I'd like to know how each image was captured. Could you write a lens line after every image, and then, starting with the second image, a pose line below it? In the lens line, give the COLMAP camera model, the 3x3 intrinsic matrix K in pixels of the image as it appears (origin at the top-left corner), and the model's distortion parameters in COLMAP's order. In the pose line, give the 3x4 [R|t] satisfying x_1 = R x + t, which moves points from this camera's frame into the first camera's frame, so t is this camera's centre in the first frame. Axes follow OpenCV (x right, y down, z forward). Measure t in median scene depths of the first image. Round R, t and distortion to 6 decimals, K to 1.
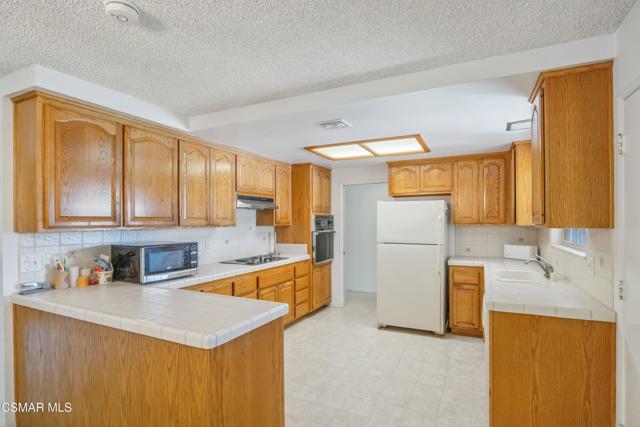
lens RADIAL K [[328.4, 0, 320.0], [0, 328.4, 213.5], [0, 0, 1]] dist [-0.044552, 0.000581]
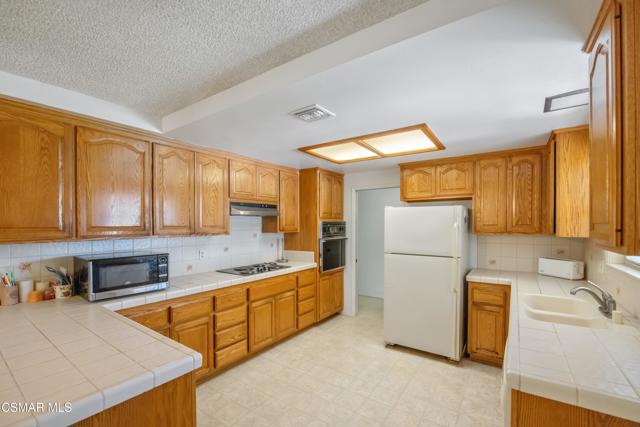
lens RADIAL K [[280.0, 0, 319.0], [0, 280.0, 222.6], [0, 0, 1]] dist [-0.034751, 0.000172]
pose [[0.988018, 0.001232, -0.154332, 0.123255], [0.001668, 0.999825, 0.018655, -0.009755], [0.154328, -0.018689, 0.987843, 0.225330]]
